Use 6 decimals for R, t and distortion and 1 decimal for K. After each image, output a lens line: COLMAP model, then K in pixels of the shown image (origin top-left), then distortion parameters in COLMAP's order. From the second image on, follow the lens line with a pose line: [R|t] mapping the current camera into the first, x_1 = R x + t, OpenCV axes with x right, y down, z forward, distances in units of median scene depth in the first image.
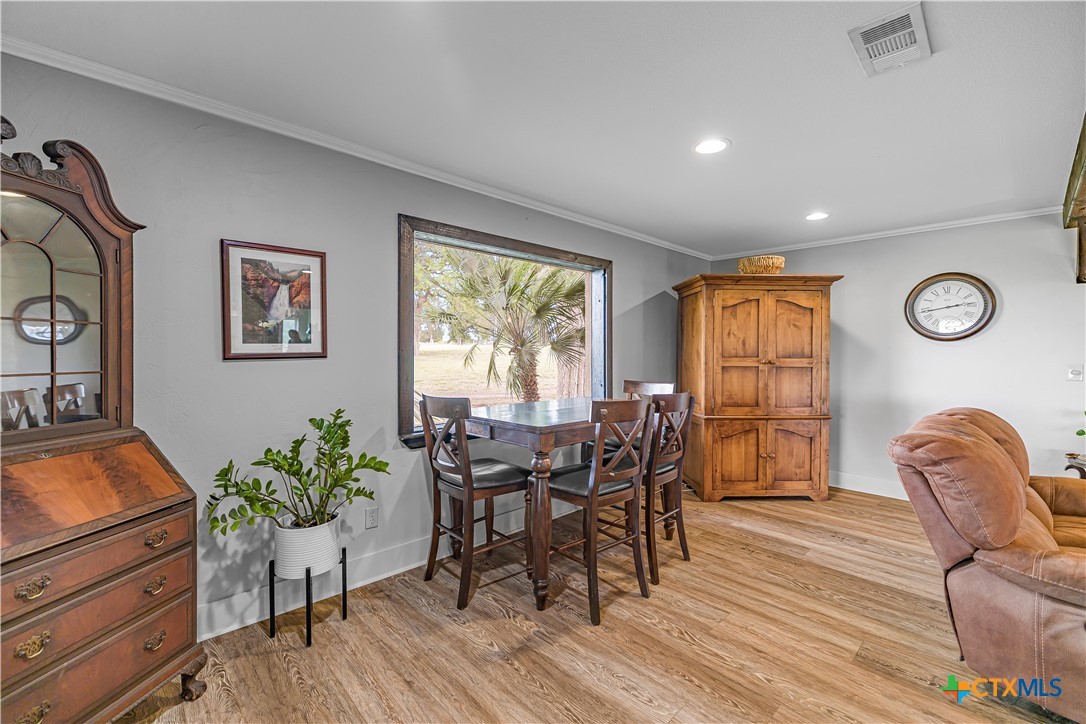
lens RADIAL K [[458.0, 0, 542.1], [0, 458.0, 356.6], [0, 0, 1]] dist [-0.003522, -0.000009]
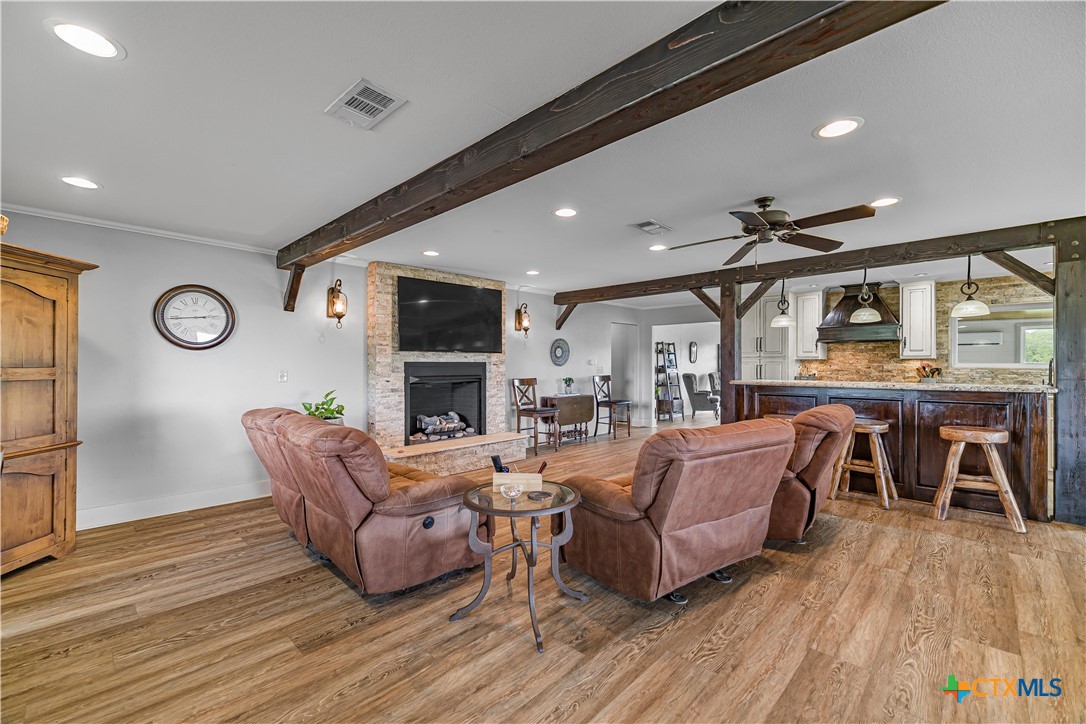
lens RADIAL K [[458.0, 0, 549.0], [0, 458.0, 366.9], [0, 0, 1]] dist [-0.003522, -0.000009]
pose [[-0.070930, -0.008956, 0.997441, -0.215646], [0.004139, 0.999948, 0.009272, -0.001231], [-0.997473, 0.004786, -0.070889, 0.266596]]
